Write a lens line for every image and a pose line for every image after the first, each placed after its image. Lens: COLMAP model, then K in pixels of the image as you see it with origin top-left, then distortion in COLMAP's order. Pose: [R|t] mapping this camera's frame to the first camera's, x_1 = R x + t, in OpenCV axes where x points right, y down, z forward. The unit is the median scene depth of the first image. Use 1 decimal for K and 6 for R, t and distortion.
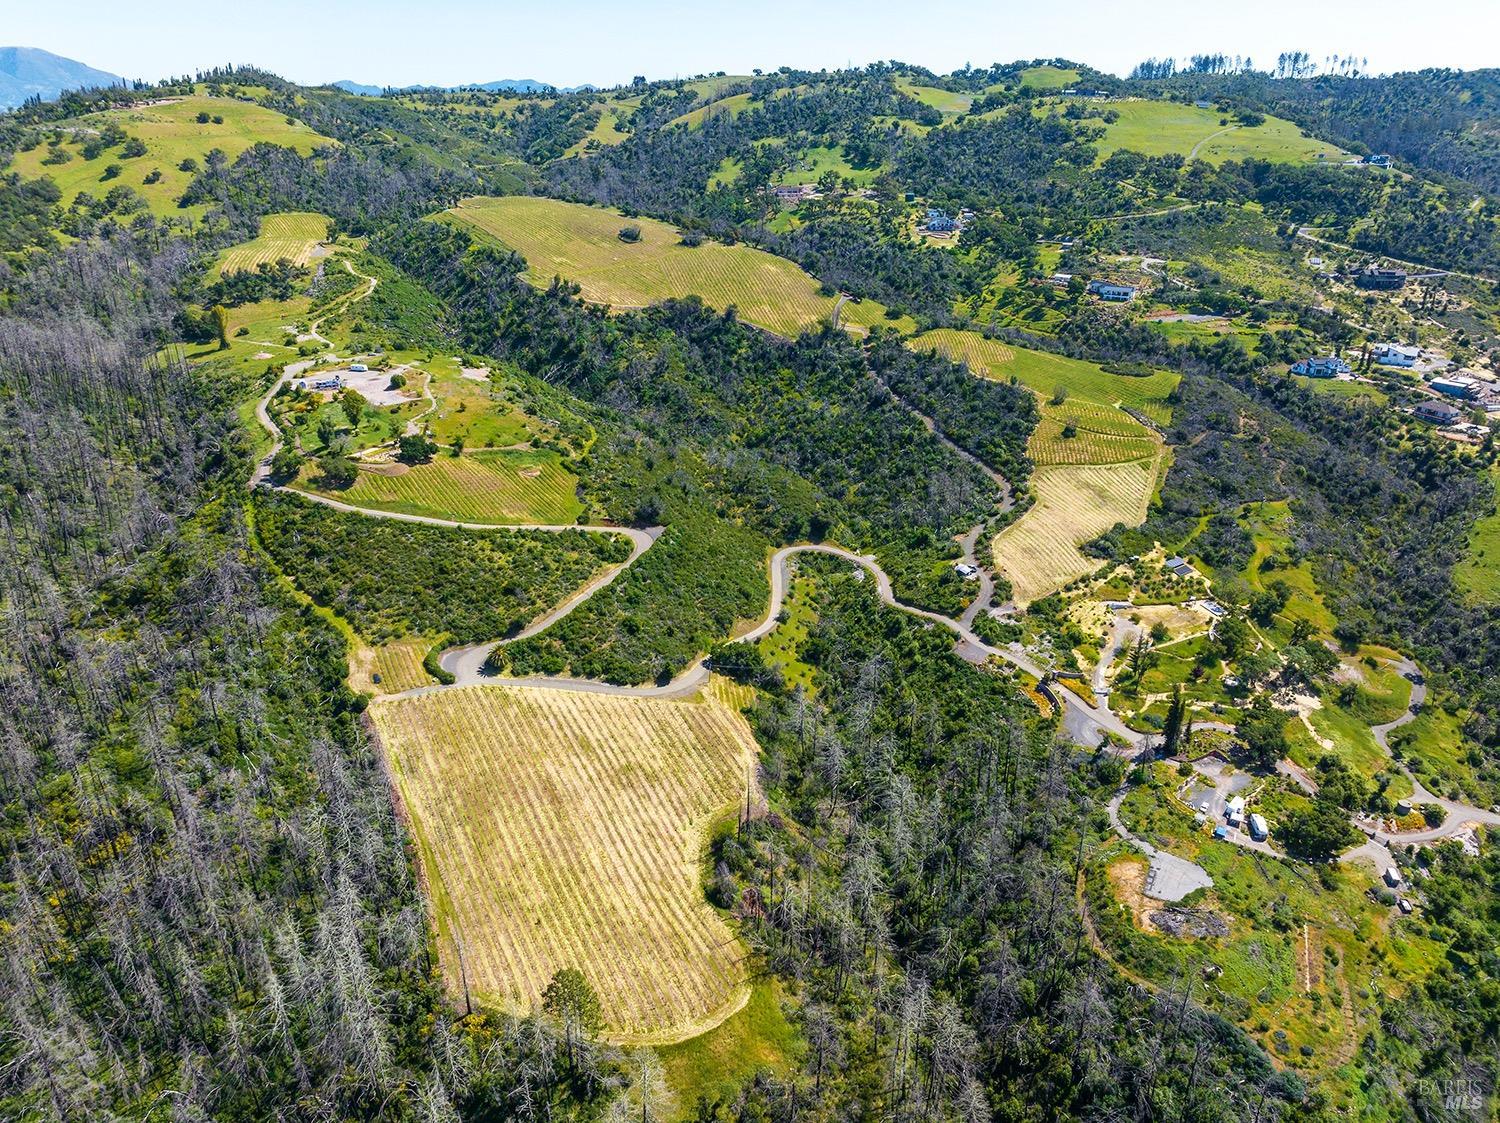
lens RADIAL K [[1054.2, 0, 753.6], [0, 1054.2, 559.2], [0, 0, 1]] dist [-0.036982, -0.004124]
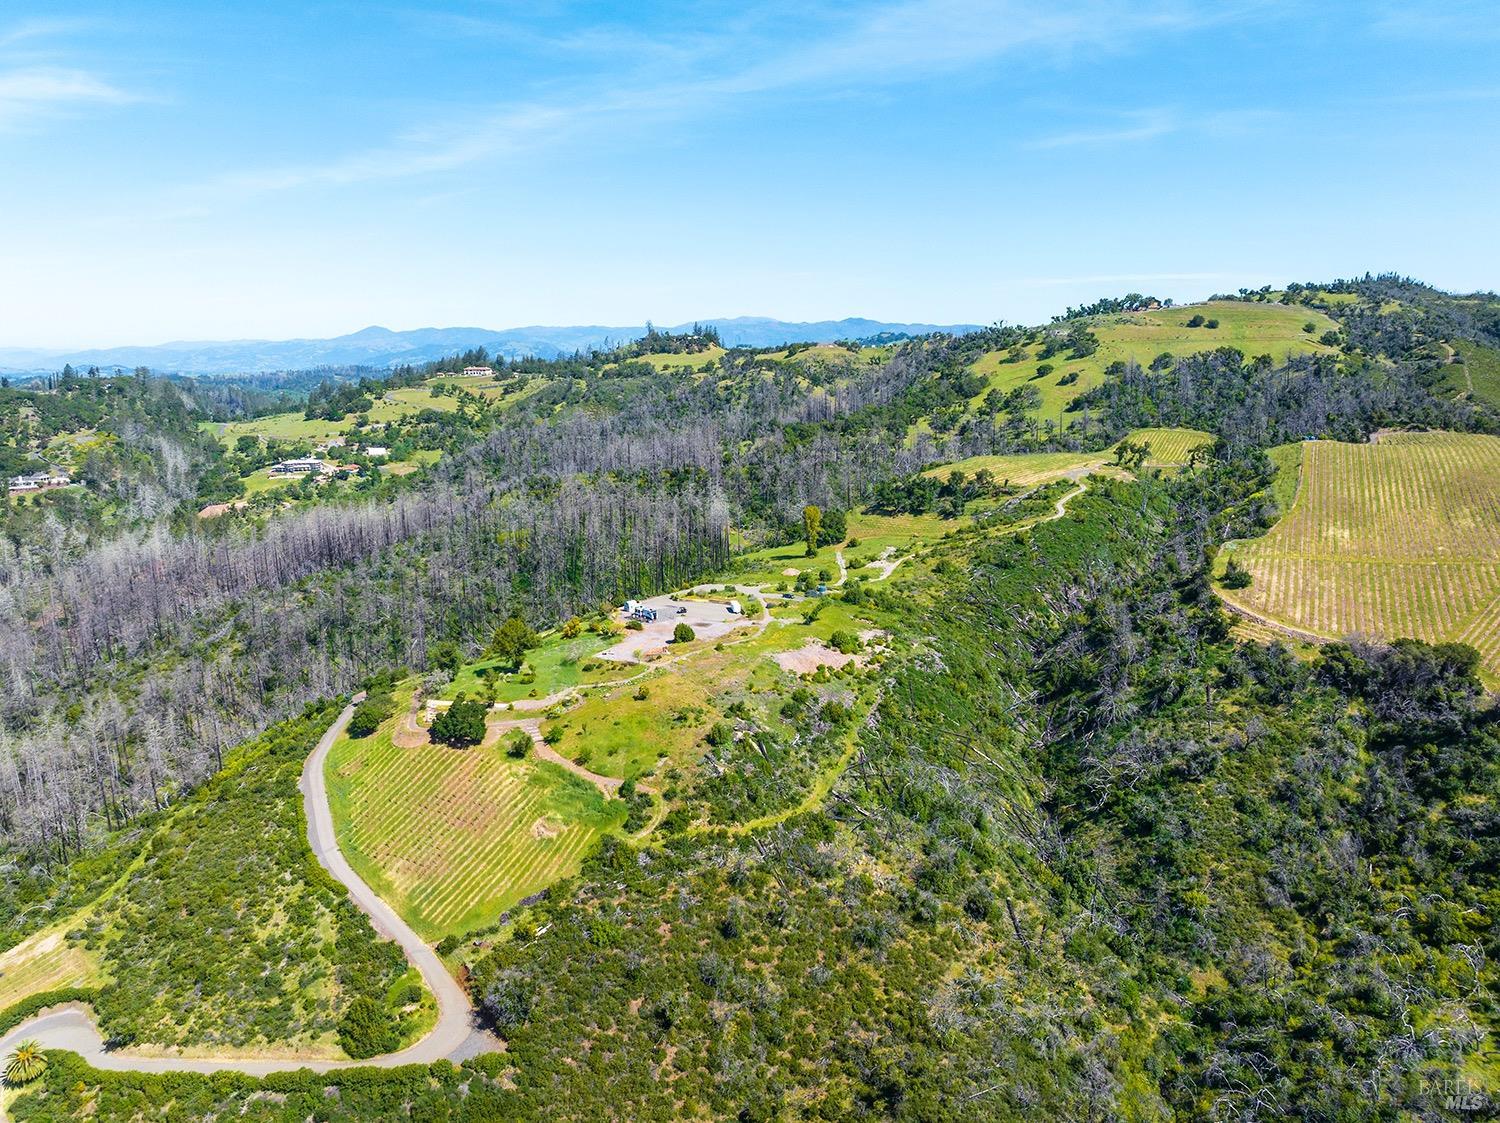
lens RADIAL K [[1054.2, 0, 753.6], [0, 1054.2, 559.2], [0, 0, 1]] dist [-0.036982, -0.004124]
pose [[0.384170, 0.178033, -0.905935, 0.214809], [-0.365609, 0.930354, 0.027792, -0.183069], [0.847787, 0.320541, 0.422504, 0.533887]]
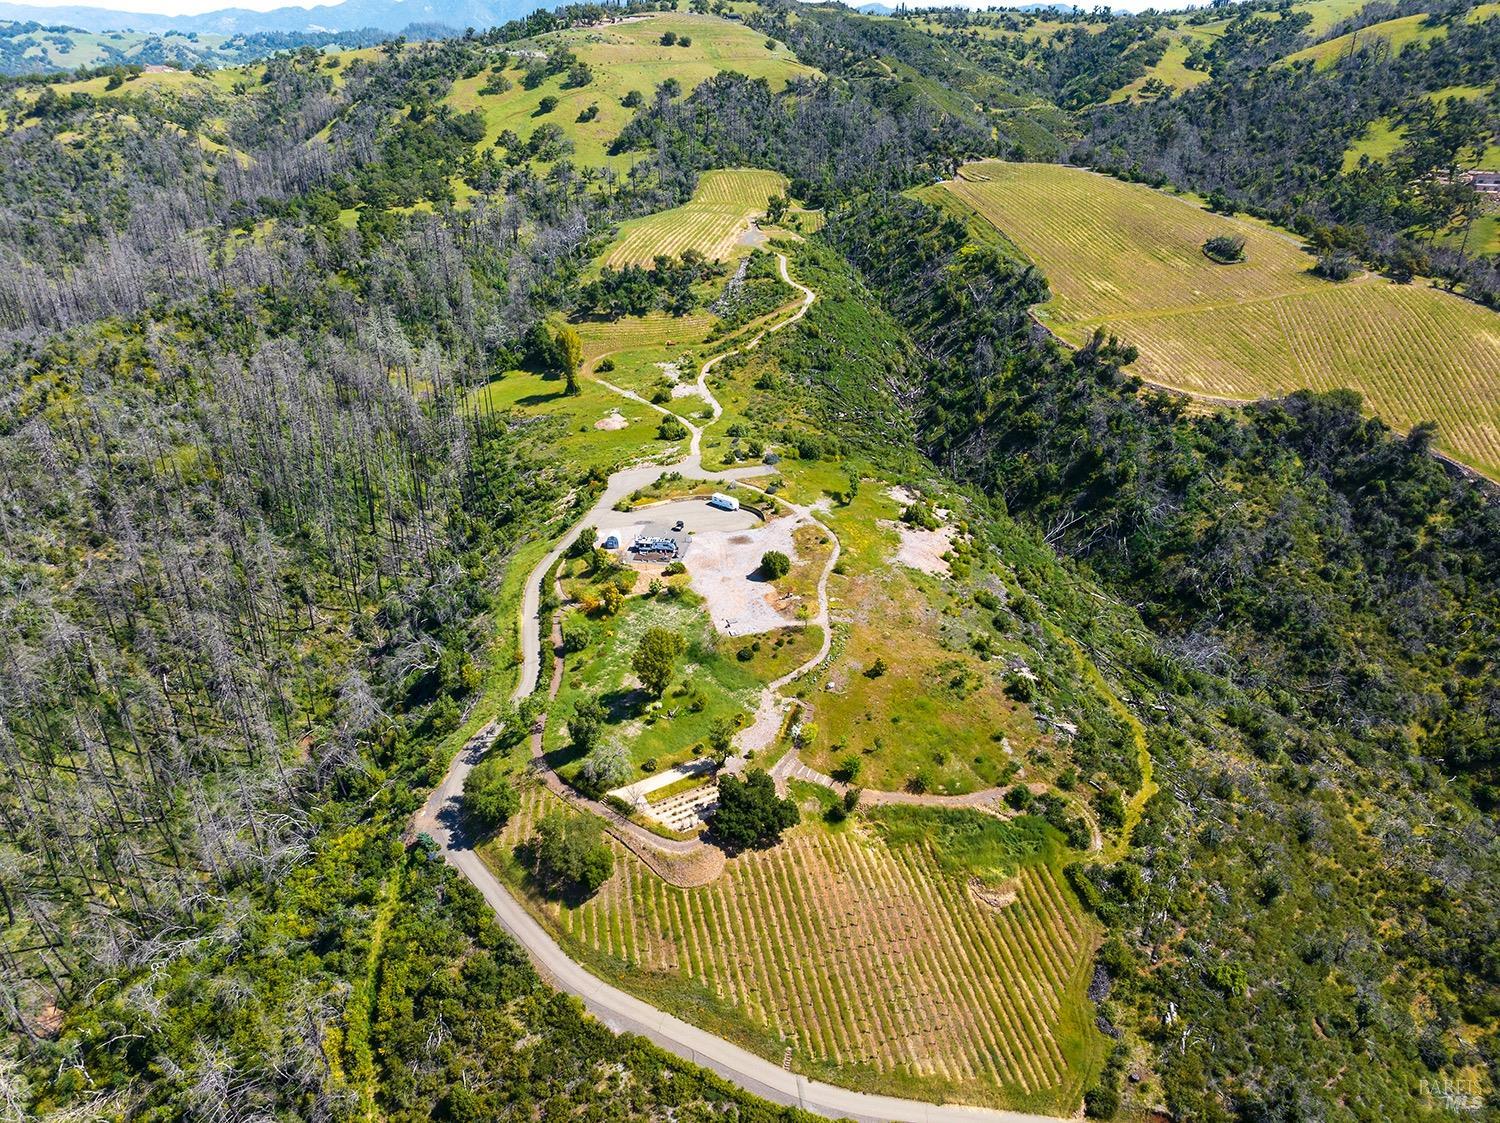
lens RADIAL K [[1061.2, 0, 750.0], [0, 1061.2, 561.5], [0, 0, 1]] dist [-0.074457, 0.048668]
pose [[0.900522, 0.194429, -0.388918, -0.106335], [-0.170282, 0.980708, 0.096000, -0.159869], [0.400080, -0.020224, 0.916257, 0.373793]]
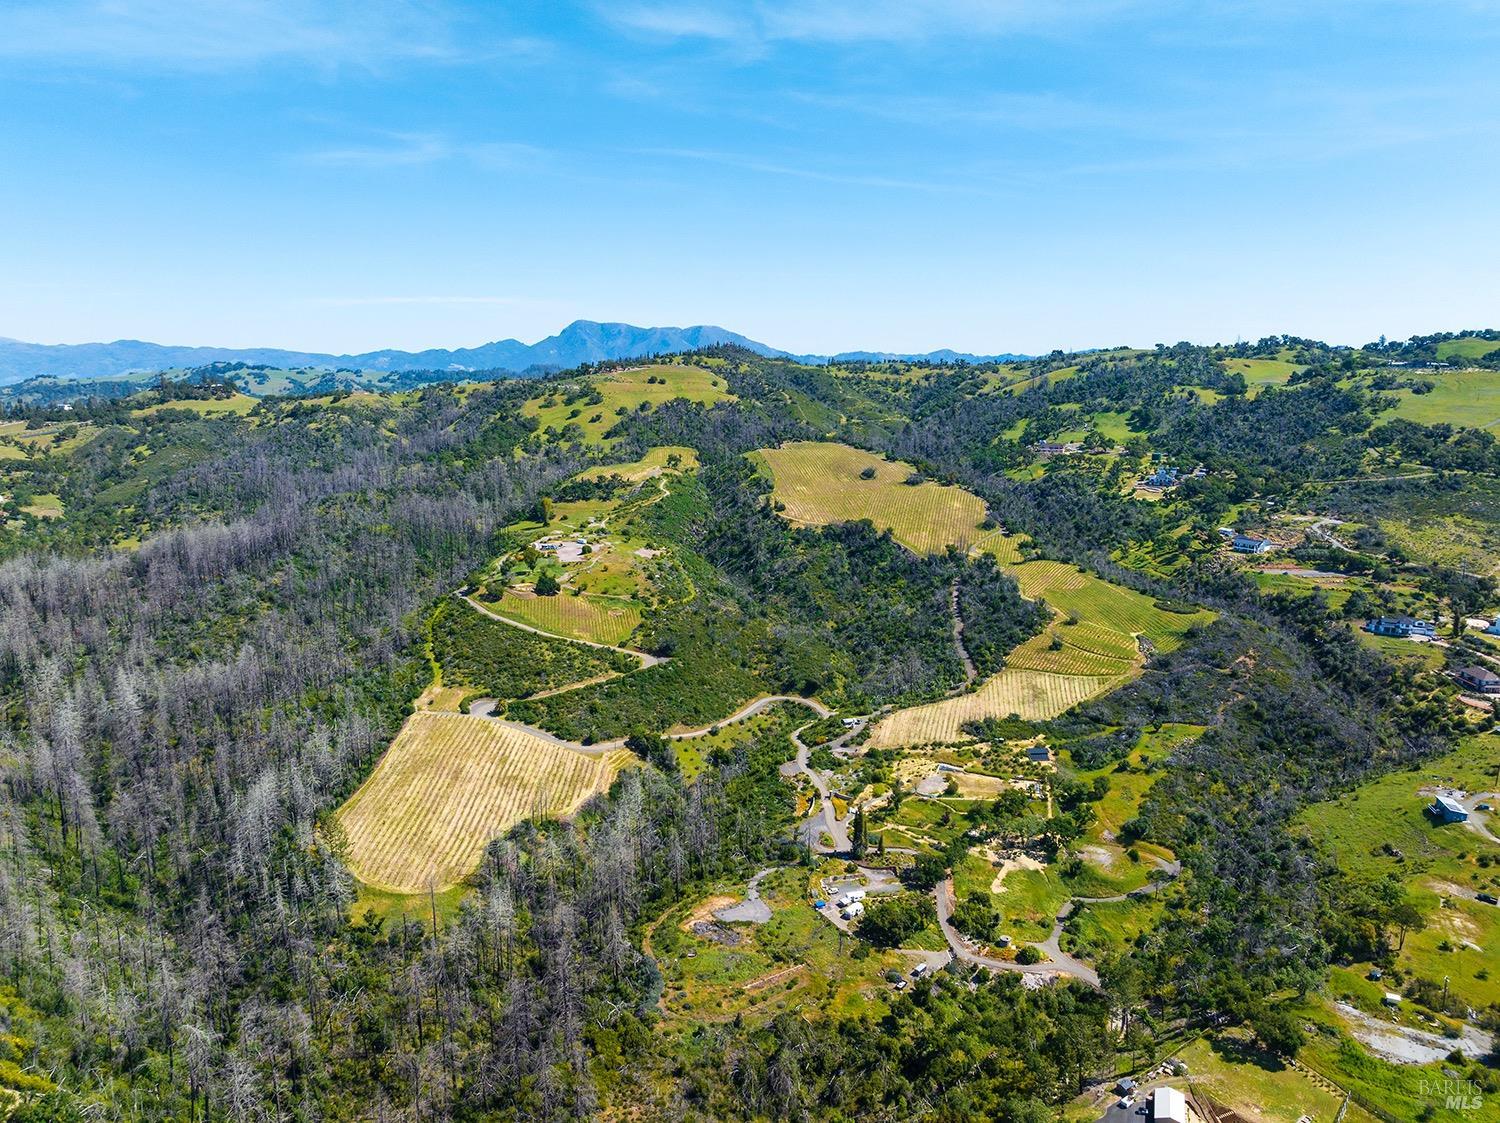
lens RADIAL K [[1054.2, 0, 753.6], [0, 1054.2, 559.2], [0, 0, 1]] dist [-0.036982, -0.004124]
pose [[0.860464, 0.088942, -0.501688, 0.450584], [-0.202773, 0.963088, -0.177041, 0.044010], [0.467424, 0.254067, 0.846738, -0.111977]]
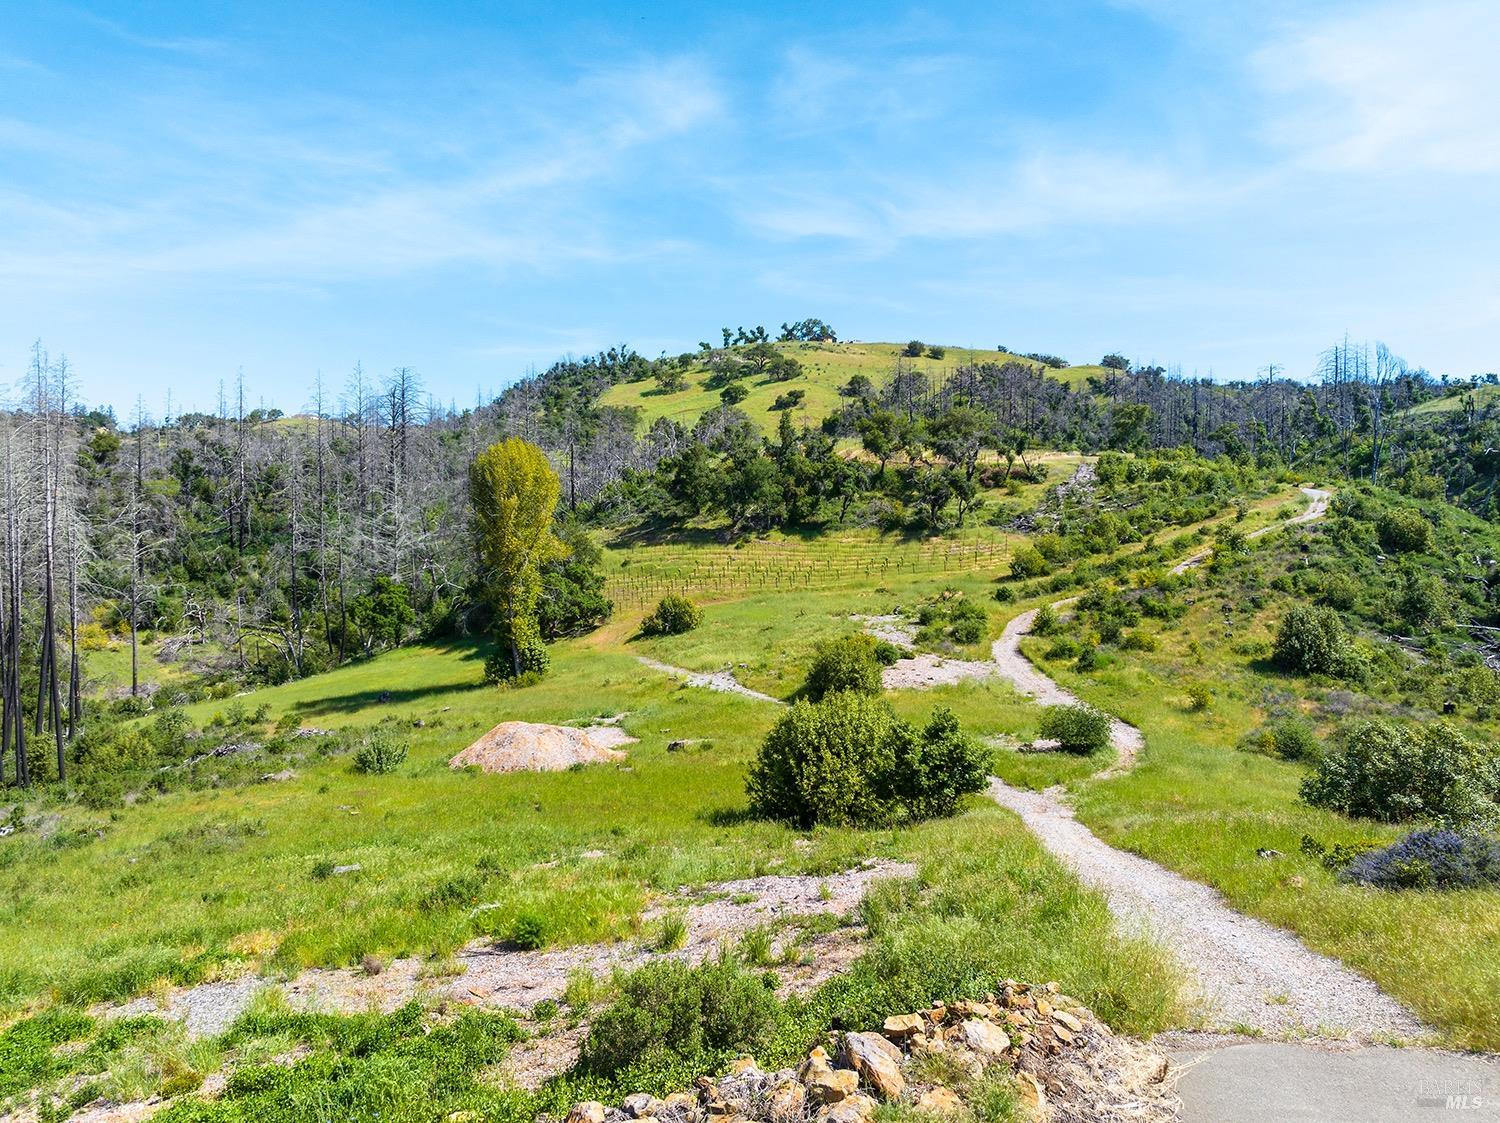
lens RADIAL K [[1054.2, 0, 753.6], [0, 1054.2, 559.2], [0, 0, 1]] dist [-0.036982, -0.004124]
pose [[0.784052, 0.008561, -0.620636, -0.320779], [-0.248205, 0.920804, -0.300857, -0.156830], [0.568908, 0.389932, 0.724083, 0.782337]]
